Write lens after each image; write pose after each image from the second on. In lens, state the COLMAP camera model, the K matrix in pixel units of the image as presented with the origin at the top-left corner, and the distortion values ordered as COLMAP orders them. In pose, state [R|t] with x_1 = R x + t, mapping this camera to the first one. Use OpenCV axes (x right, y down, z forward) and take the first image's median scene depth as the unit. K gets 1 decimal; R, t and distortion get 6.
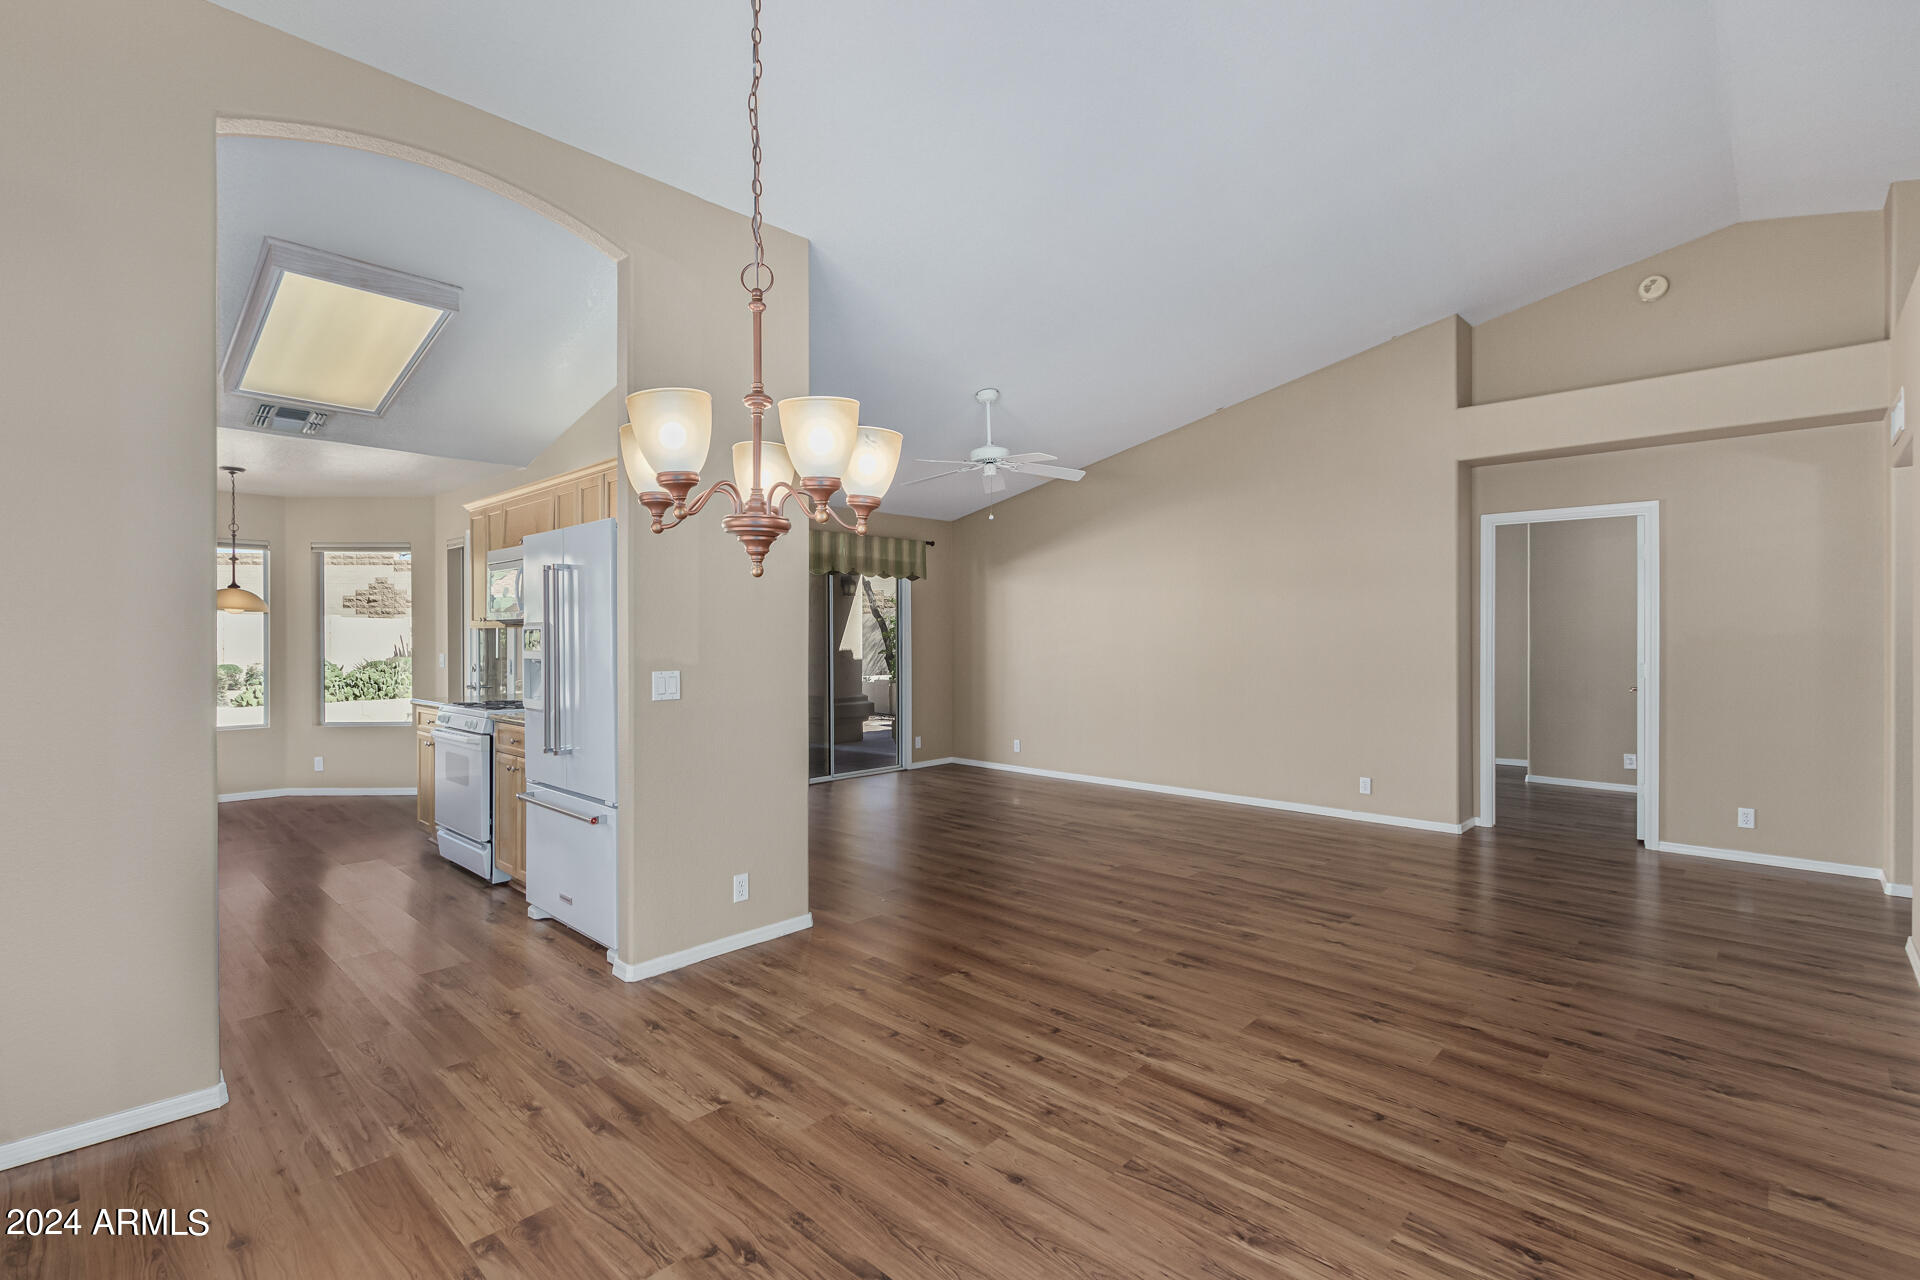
lens RADIAL K [[874.6, 0, 940.7], [0, 874.6, 633.7], [0, 0, 1]] dist [0.019082, -0.009521]
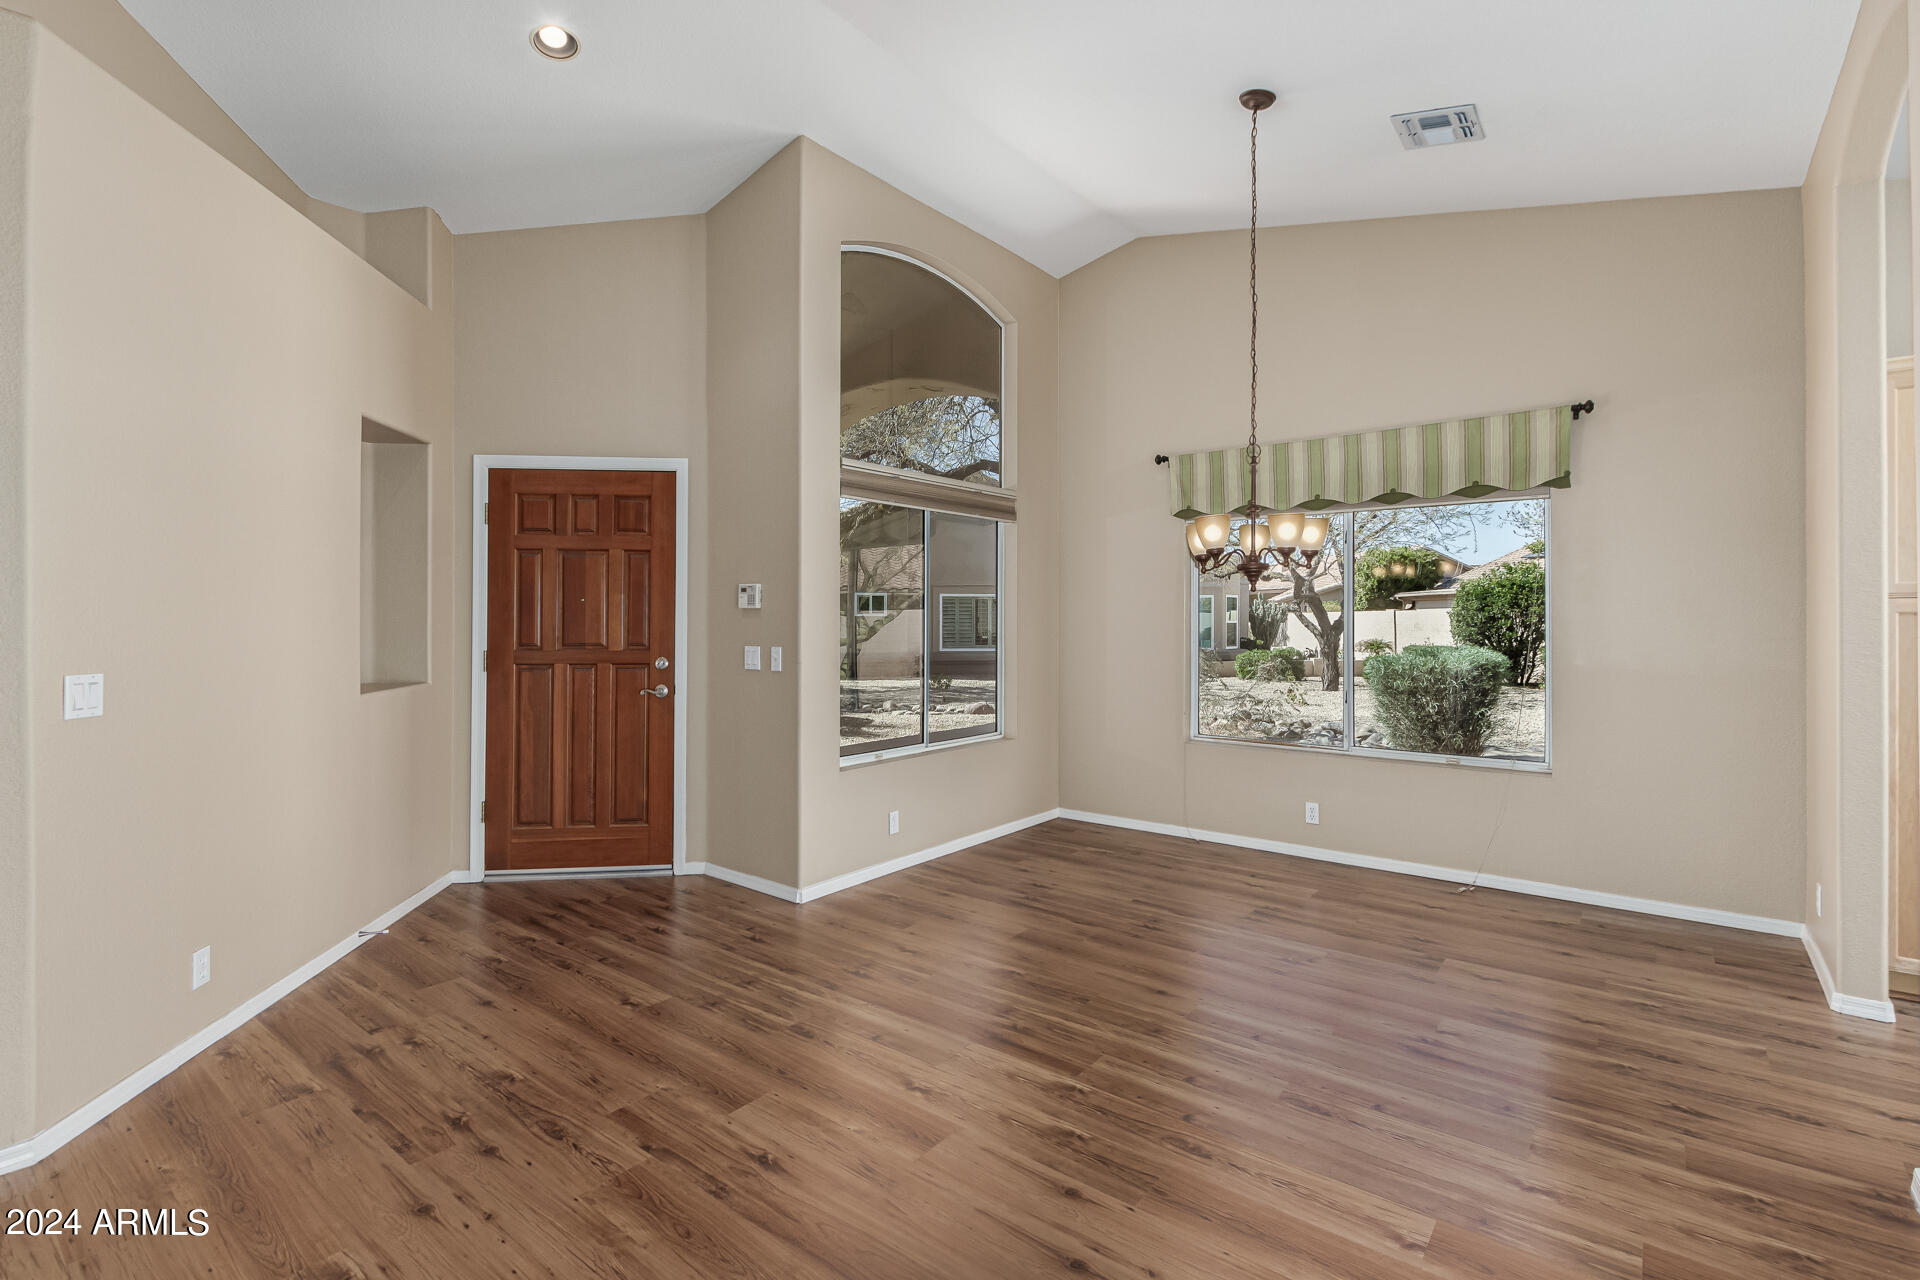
lens RADIAL K [[874.6, 0, 940.7], [0, 874.6, 633.7], [0, 0, 1]] dist [0.019082, -0.009521]
pose [[-0.996150, 0.004108, -0.087573, 0.483551], [0.002711, 0.999867, 0.016062, 0.000943], [0.087627, 0.015763, -0.996029, 2.025382]]
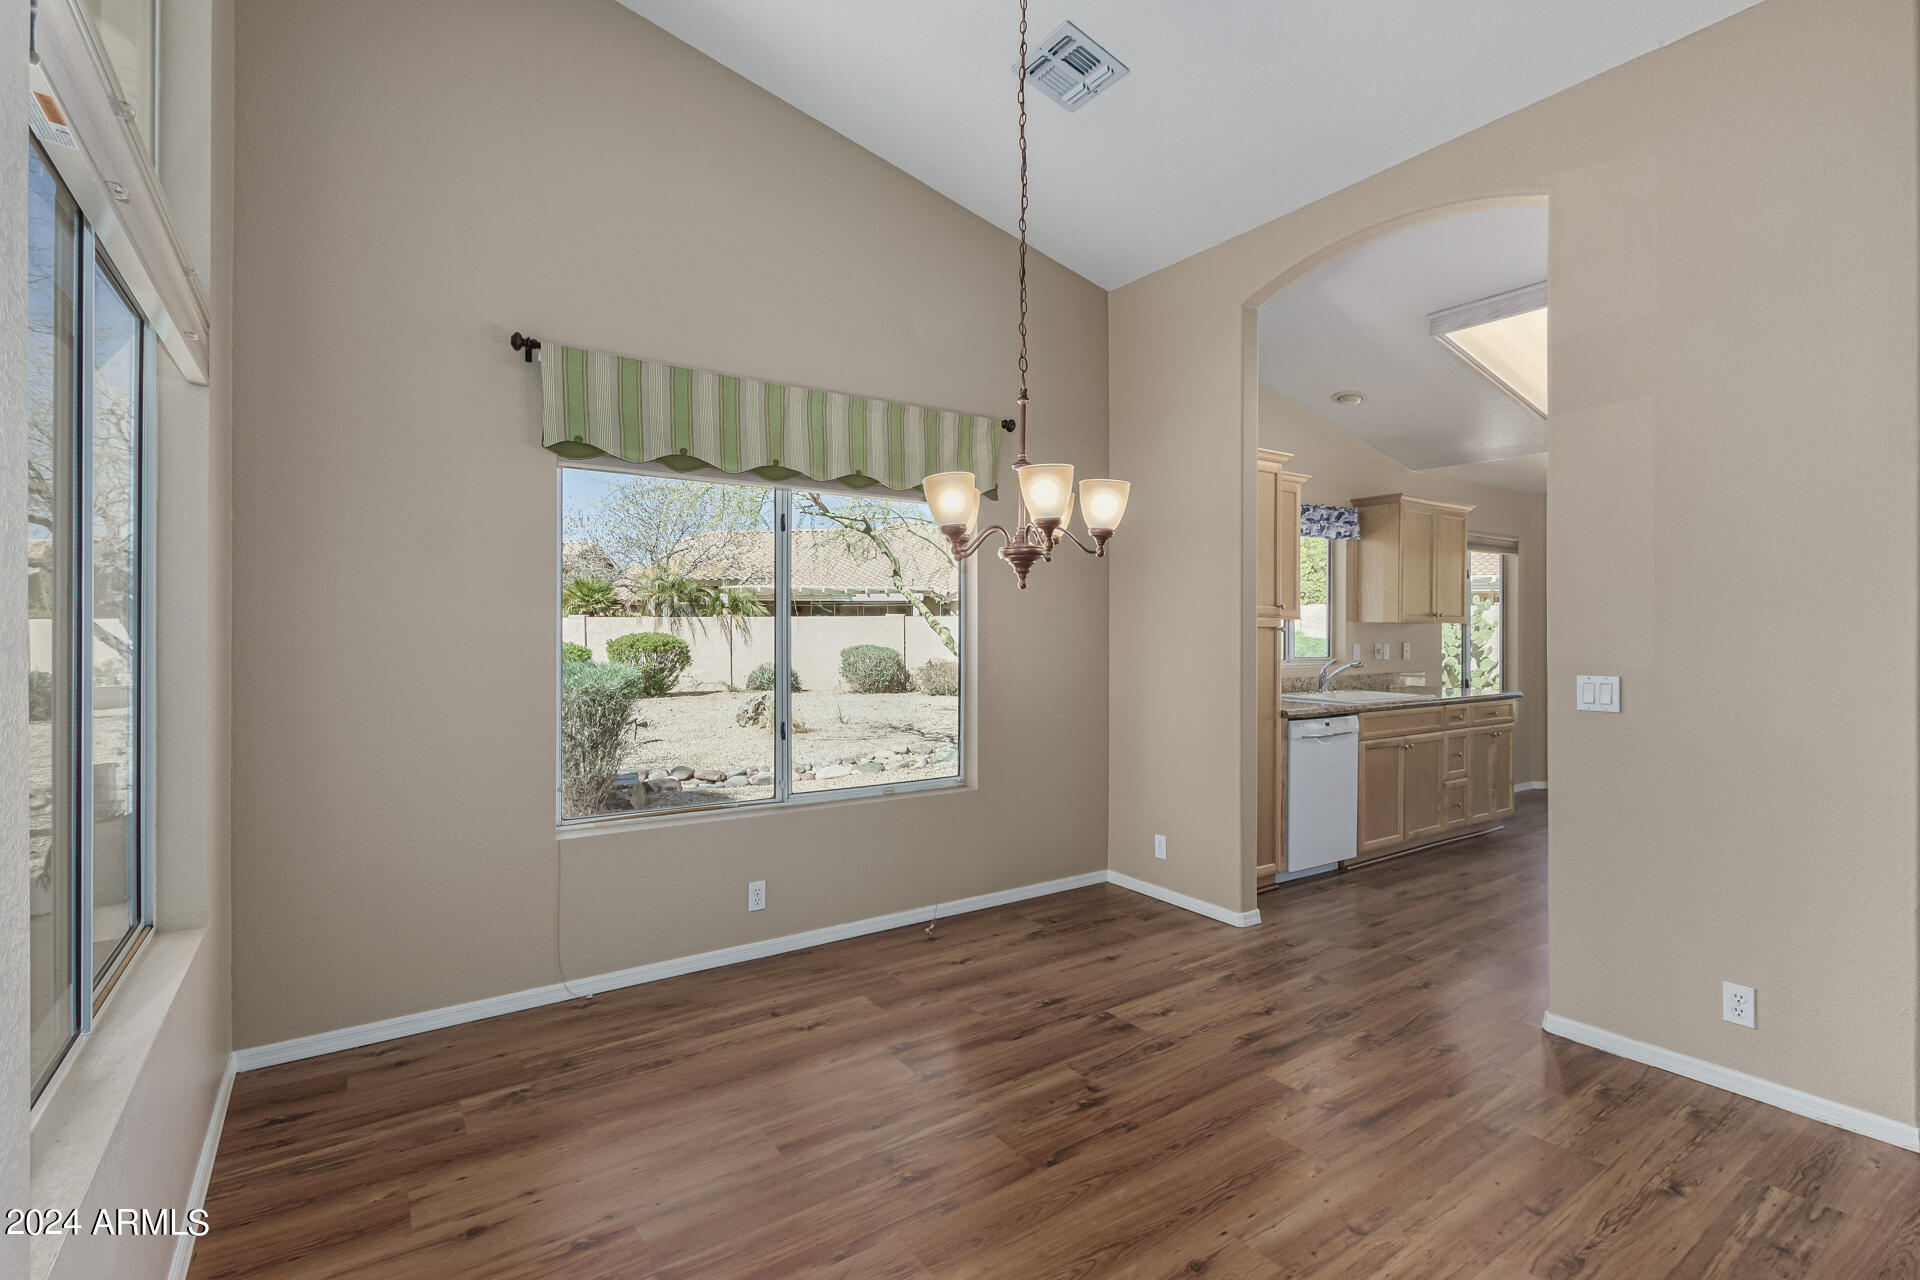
lens RADIAL K [[882.4, 0, 950.4], [0, 882.4, 627.6], [0, 0, 1]] dist [0.001563, 0.000289]
pose [[-0.199923, -0.001645, -0.979810, 0.818712], [-0.002378, 0.999996, -0.001194, 0.001153], [0.979809, 0.002092, -0.199926, 0.786437]]
